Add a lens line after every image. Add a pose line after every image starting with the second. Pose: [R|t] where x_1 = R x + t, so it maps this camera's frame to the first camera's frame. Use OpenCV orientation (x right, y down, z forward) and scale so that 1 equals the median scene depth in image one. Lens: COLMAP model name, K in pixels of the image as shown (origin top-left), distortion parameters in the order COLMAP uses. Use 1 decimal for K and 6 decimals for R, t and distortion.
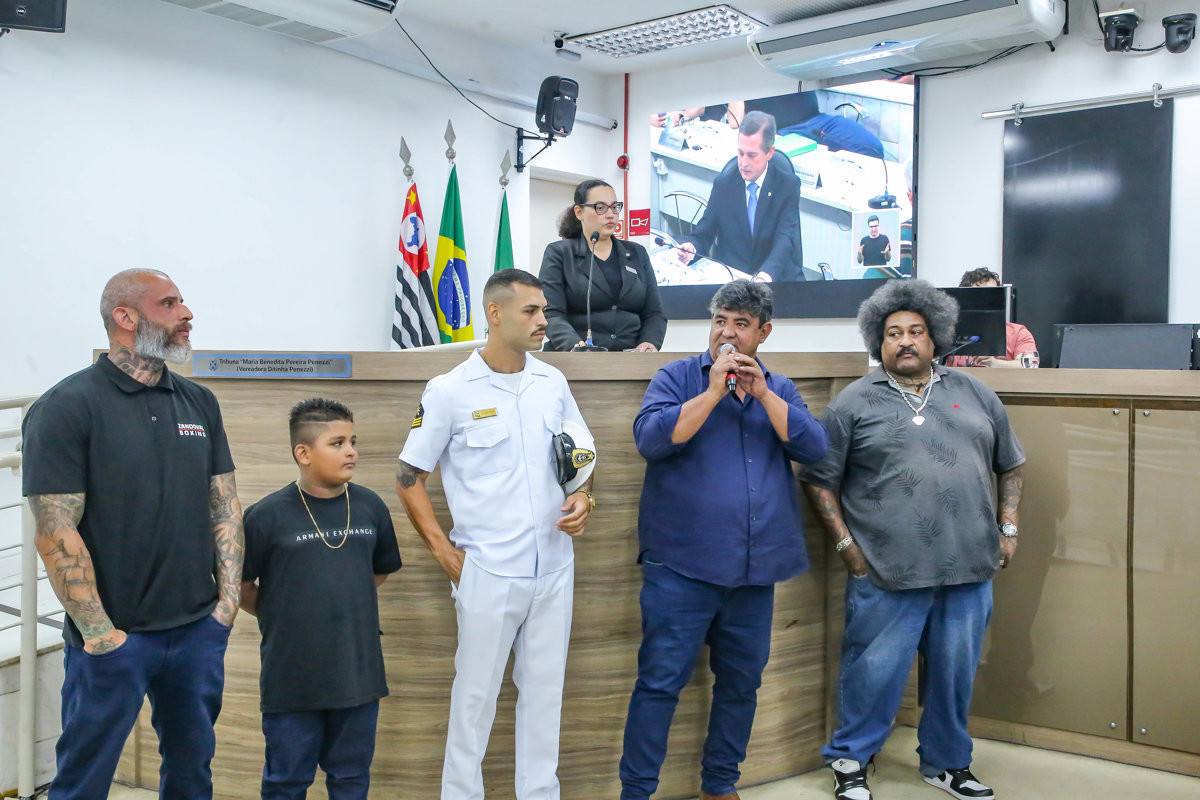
lens RADIAL K [[1160.9, 0, 588.1], [0, 1160.9, 382.3], [0, 0, 1]] dist [0.065058, 0.017123]
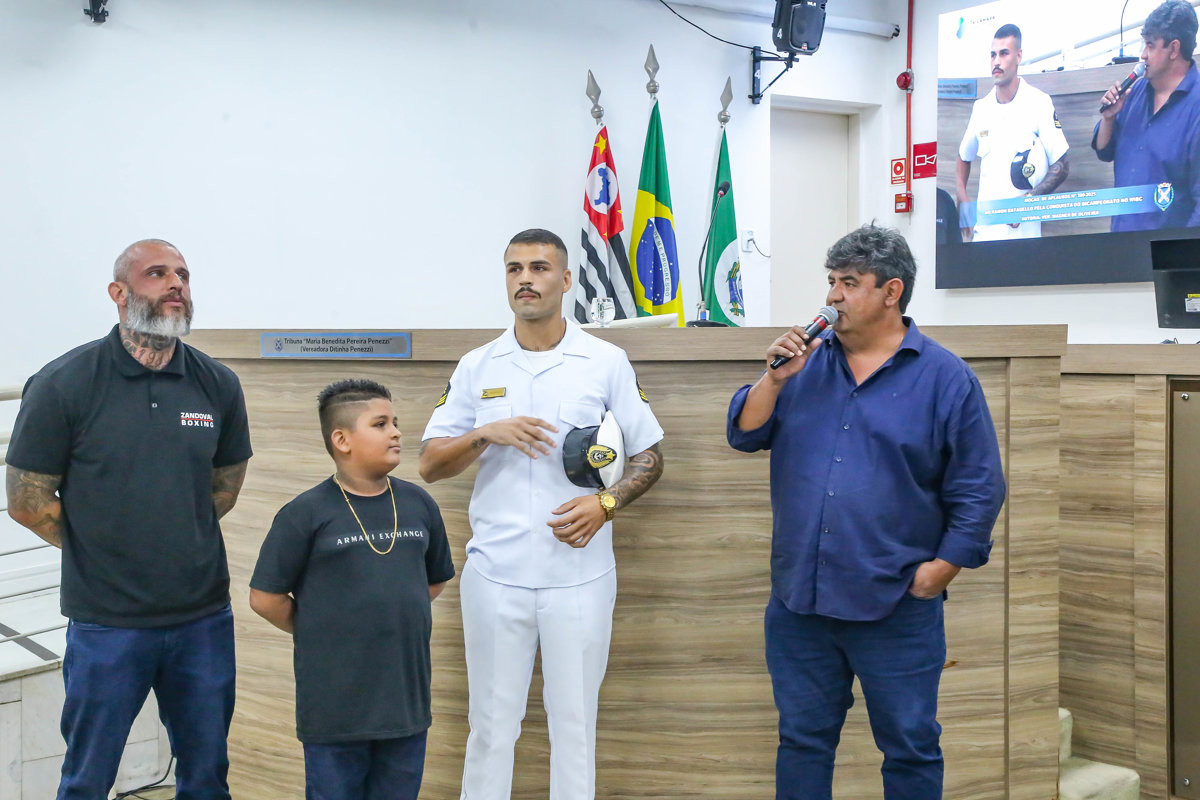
lens RADIAL K [[1559.6, 0, 583.9], [0, 1559.6, 410.9], [0, 0, 1]] dist [0.176906, 0.057273]
pose [[0.960173, 0.007117, -0.279315, 0.147396], [-0.001538, 0.999795, 0.020187, 0.006795], [0.279401, -0.018953, 0.959987, -0.067874]]
